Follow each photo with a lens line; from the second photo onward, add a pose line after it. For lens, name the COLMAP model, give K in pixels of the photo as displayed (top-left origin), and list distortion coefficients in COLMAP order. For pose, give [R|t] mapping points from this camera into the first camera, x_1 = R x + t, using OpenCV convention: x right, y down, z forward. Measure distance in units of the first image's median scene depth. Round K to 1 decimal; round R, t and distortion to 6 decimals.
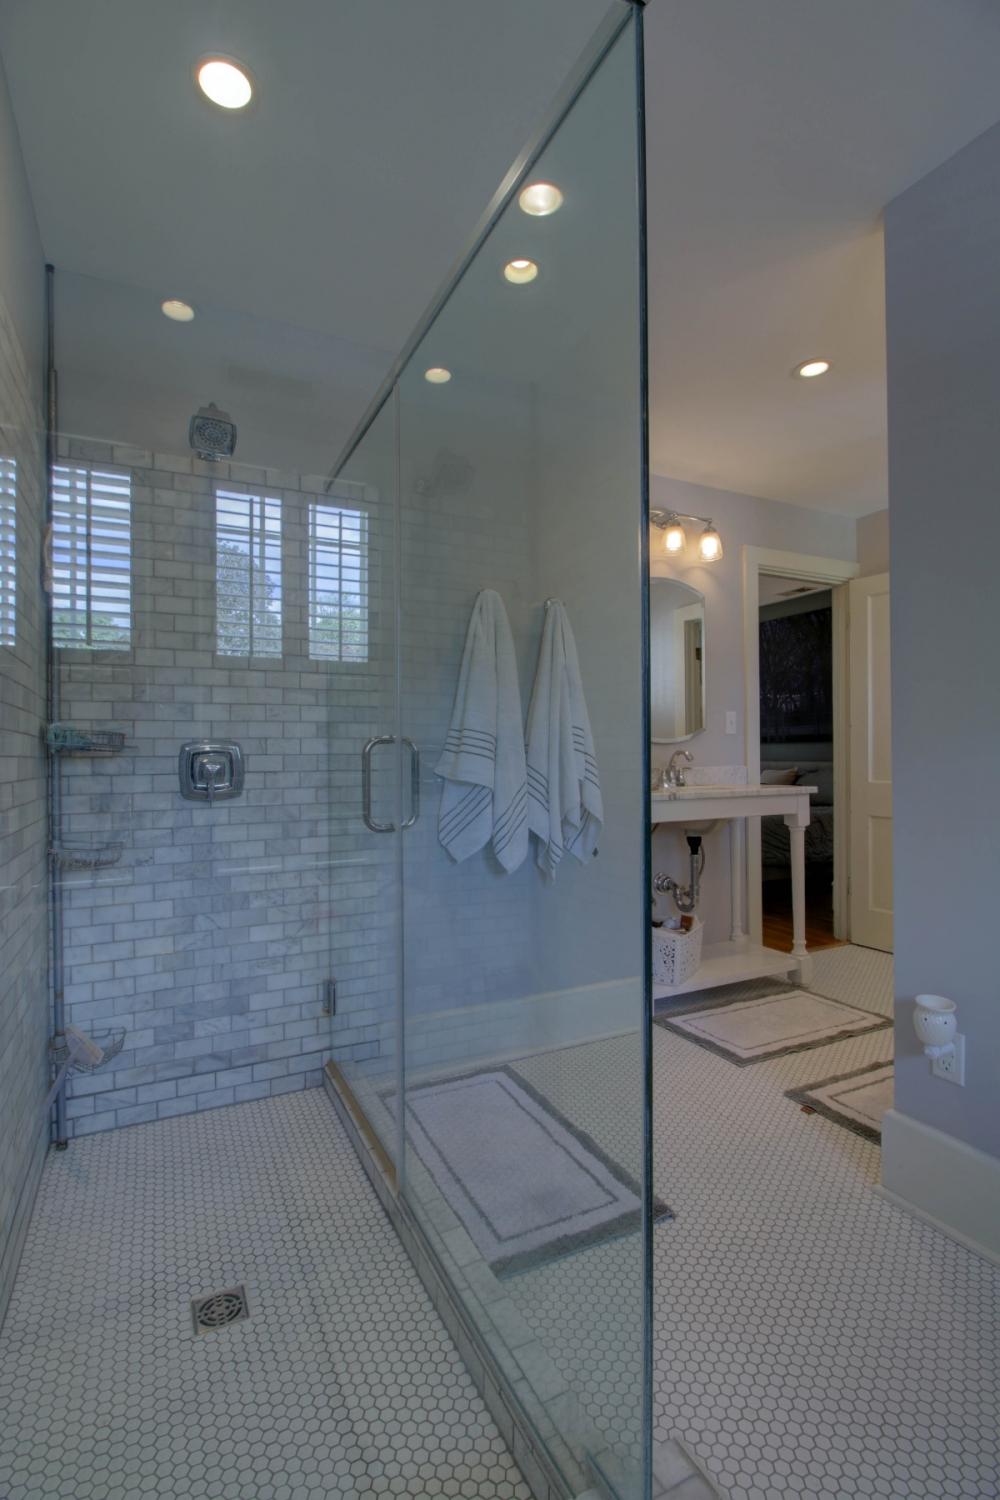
lens RADIAL K [[690.3, 0, 500.0], [0, 690.3, 750.0], [0, 0, 1]] dist [-0.000387, -0.012466]
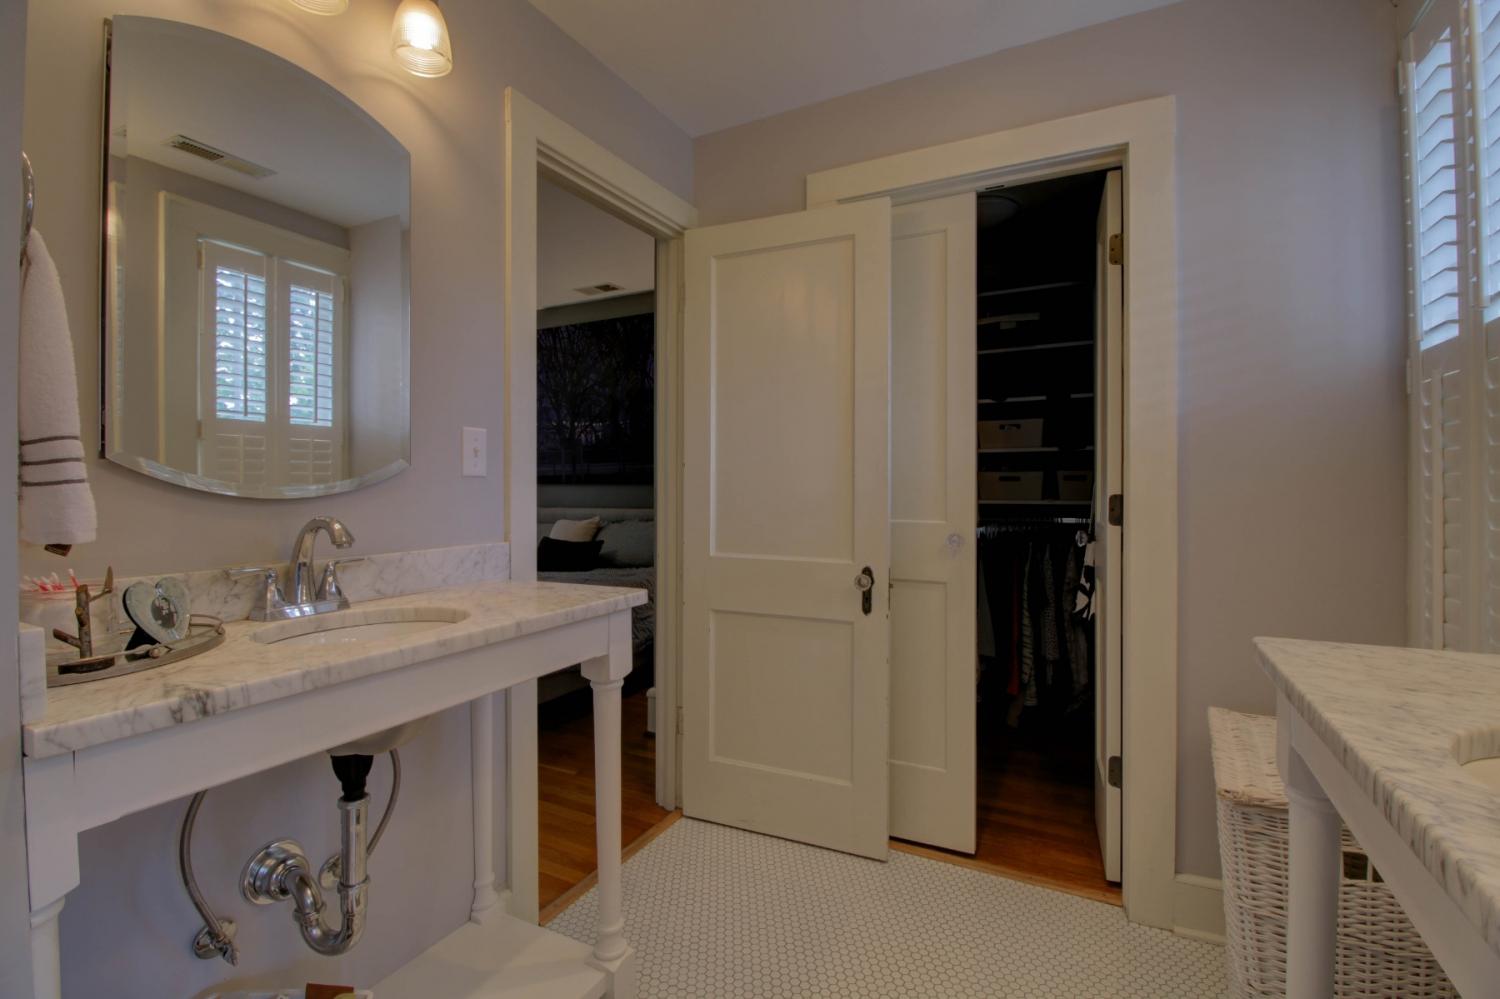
lens RADIAL K [[690.3, 0, 745.5], [0, 690.3, 486.6], [0, 0, 1]] dist [-0.000387, -0.012466]
pose [[0.812423, 0.007725, 0.583017, 0.206839], [-0.008726, 0.999961, -0.001089, -0.017032], [-0.583003, -0.004203, 0.812459, 0.501938]]
